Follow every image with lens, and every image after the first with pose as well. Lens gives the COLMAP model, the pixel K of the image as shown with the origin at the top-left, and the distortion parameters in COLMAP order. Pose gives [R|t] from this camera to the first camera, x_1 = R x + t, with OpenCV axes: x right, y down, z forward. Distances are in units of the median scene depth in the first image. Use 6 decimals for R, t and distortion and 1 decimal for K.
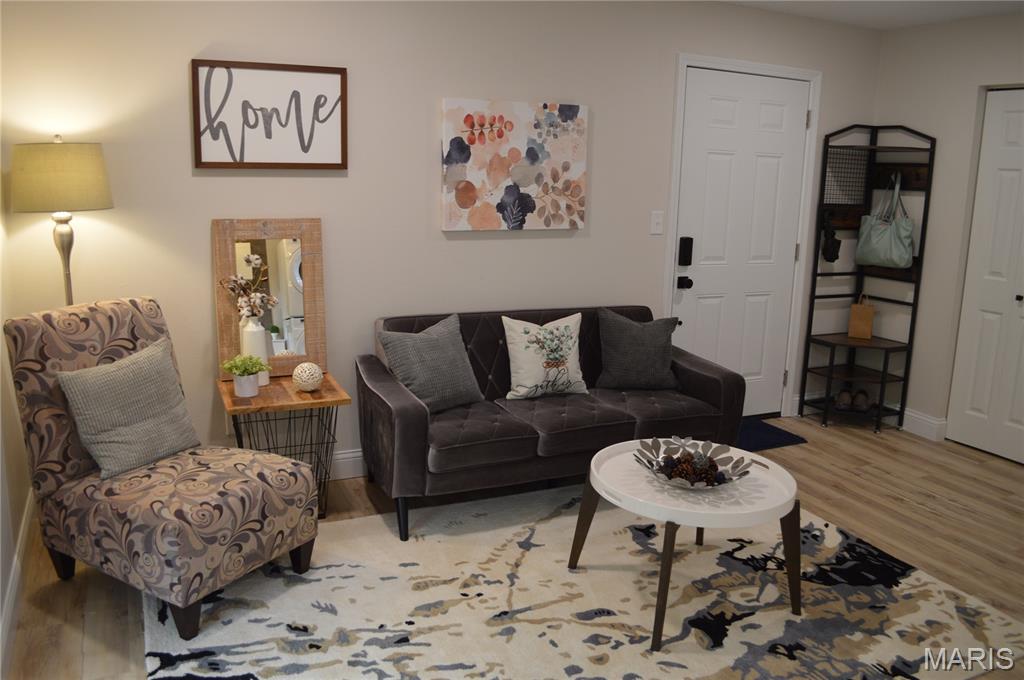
lens RADIAL K [[819.6, 0, 514.5], [0, 819.6, 335.2], [0, 0, 1]] dist [-0.083371, 0.013701]
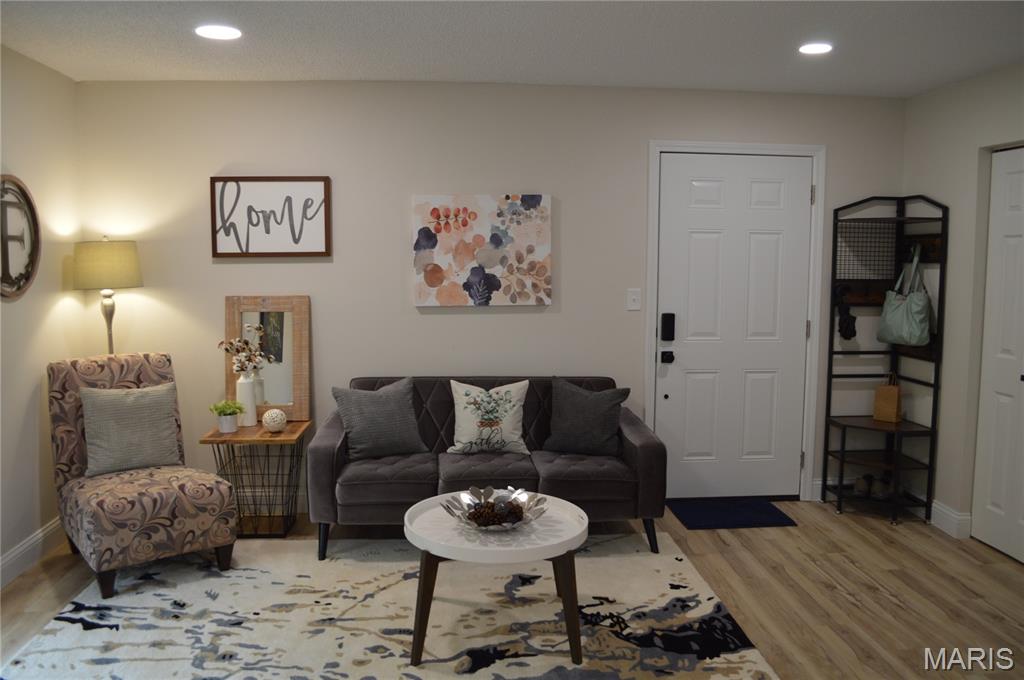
lens RADIAL K [[819.6, 0, 510.9], [0, 819.6, 334.4], [0, 0, 1]] dist [-0.083371, 0.013701]
pose [[0.931890, 0.009555, -0.362614, 0.525302], [-0.048775, 0.993876, -0.099159, 0.025193], [0.359446, 0.110091, 0.926649, -0.040175]]
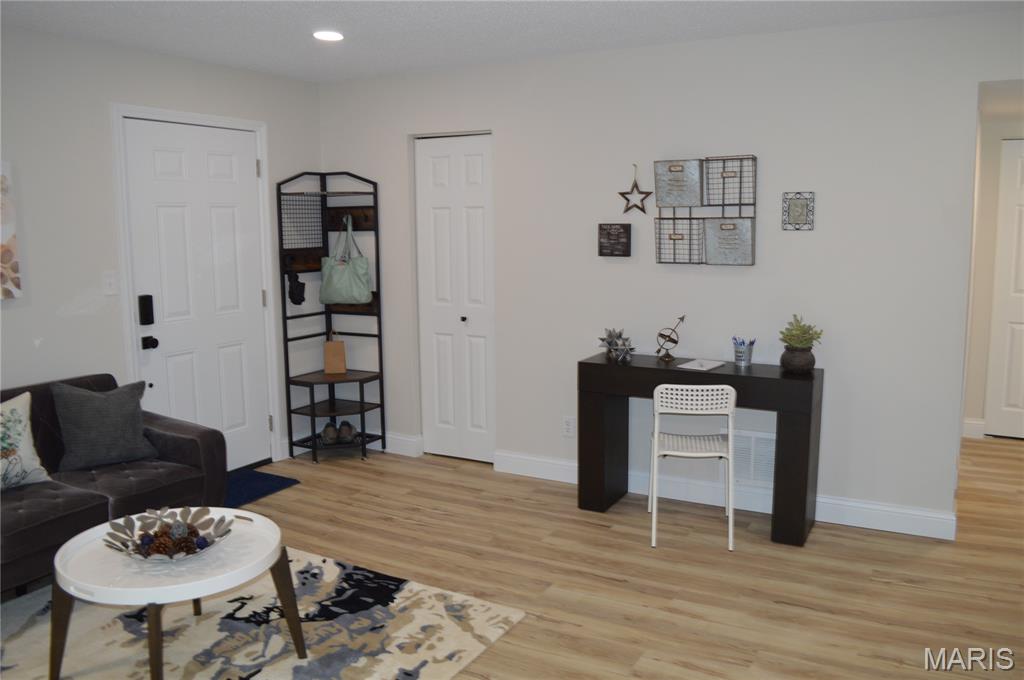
lens RADIAL K [[819.6, 0, 514.4], [0, 819.6, 337.1], [0, 0, 1]] dist [-0.083371, 0.013701]
pose [[0.818437, -0.117435, 0.562468, 0.038613], [0.145184, 0.989394, -0.004684, -0.006427], [-0.555952, 0.085495, 0.826806, -0.013568]]
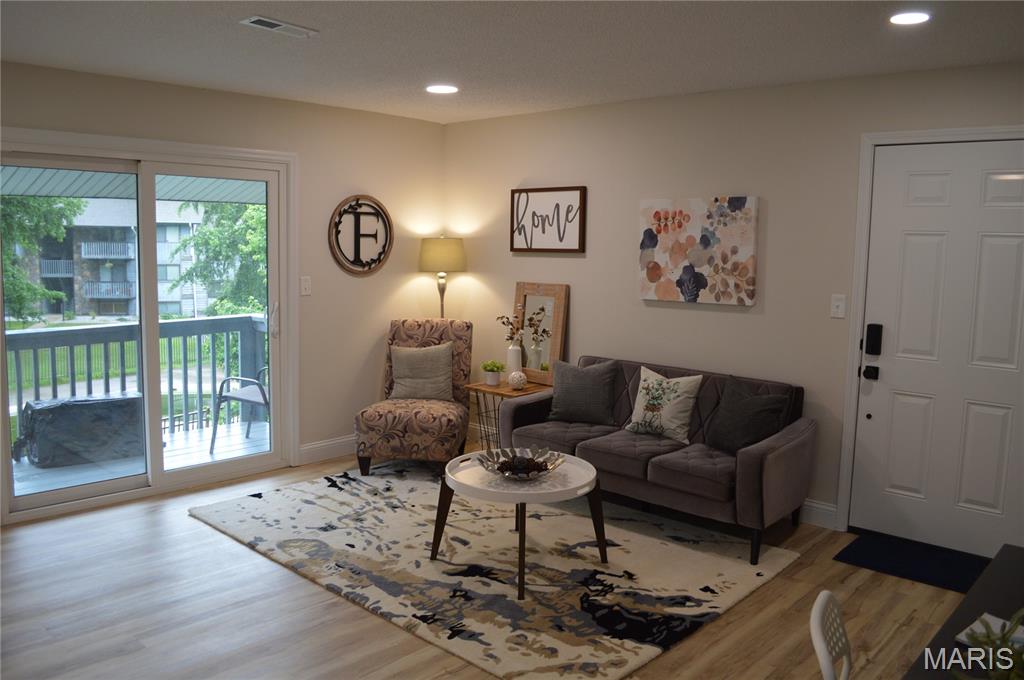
lens RADIAL K [[819.6, 0, 511.4], [0, 819.6, 335.6], [0, 0, 1]] dist [-0.083371, 0.013701]
pose [[0.367899, 0.084508, -0.926018, 1.195300], [-0.189872, 0.981707, 0.014156, -0.054421], [0.910274, 0.170616, 0.377215, 0.361019]]
